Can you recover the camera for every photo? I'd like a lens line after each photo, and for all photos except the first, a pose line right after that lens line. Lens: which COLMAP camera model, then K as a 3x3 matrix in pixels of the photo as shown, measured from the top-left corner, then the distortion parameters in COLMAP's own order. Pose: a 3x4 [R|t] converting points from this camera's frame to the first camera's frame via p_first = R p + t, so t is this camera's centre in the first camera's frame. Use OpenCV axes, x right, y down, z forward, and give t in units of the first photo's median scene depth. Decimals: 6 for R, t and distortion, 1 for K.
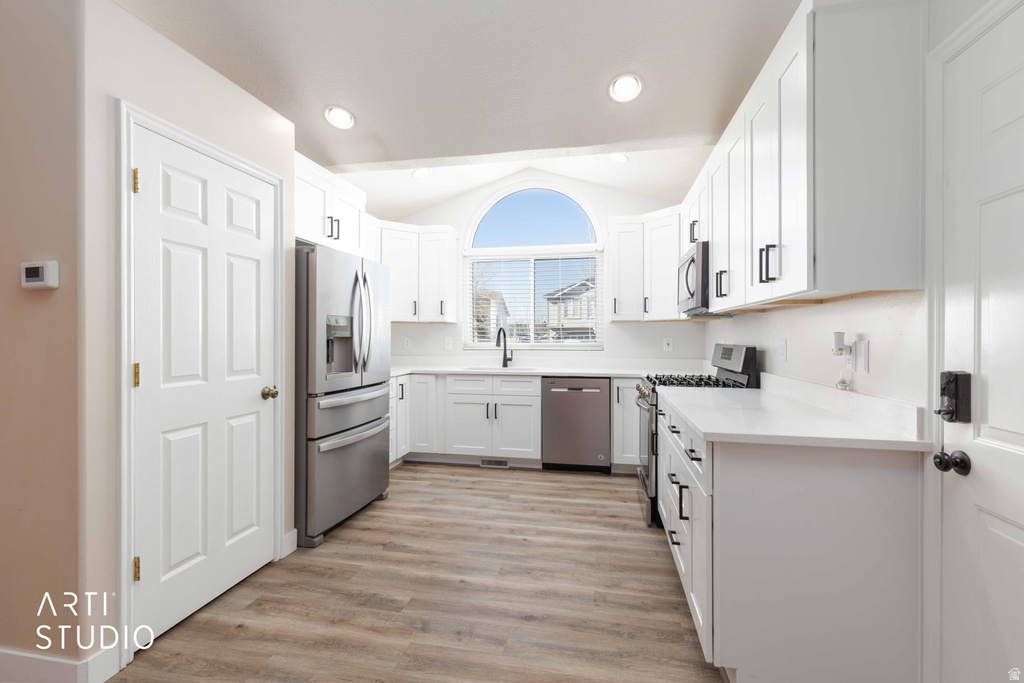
lens RADIAL K [[471.4, 0, 511.8], [0, 471.4, 325.9], [0, 0, 1]] dist [0.015653, 0.000090]
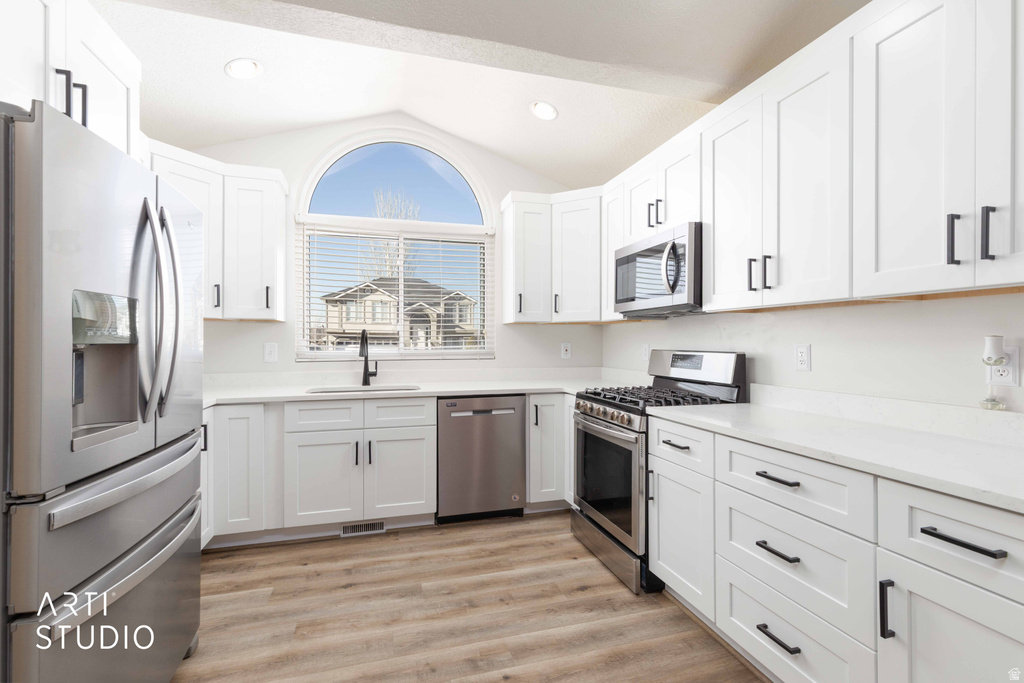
lens RADIAL K [[461.8, 0, 509.7], [0, 461.8, 334.8], [0, 0, 1]] dist [0.002749, 0.000117]
pose [[0.883937, 0.004768, 0.467581, -0.174968], [-0.008664, 0.999943, 0.006182, 0.006782], [-0.467525, -0.009516, 0.883929, 0.338801]]
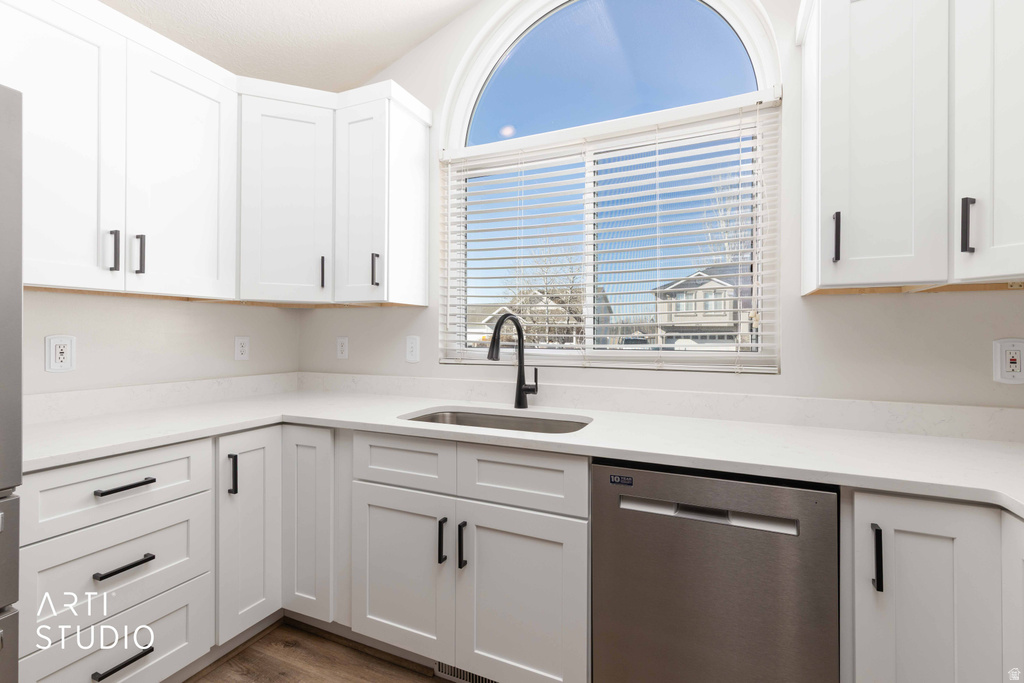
lens RADIAL K [[456.2, 0, 519.6], [0, 456.2, 328.4], [0, 0, 1]] dist [0.000509, 0.000017]
pose [[0.975909, 0.001376, -0.218174, 0.086732], [0.000157, 0.999975, 0.007008, 0.016425], [0.218178, -0.006873, 0.975885, 0.710103]]
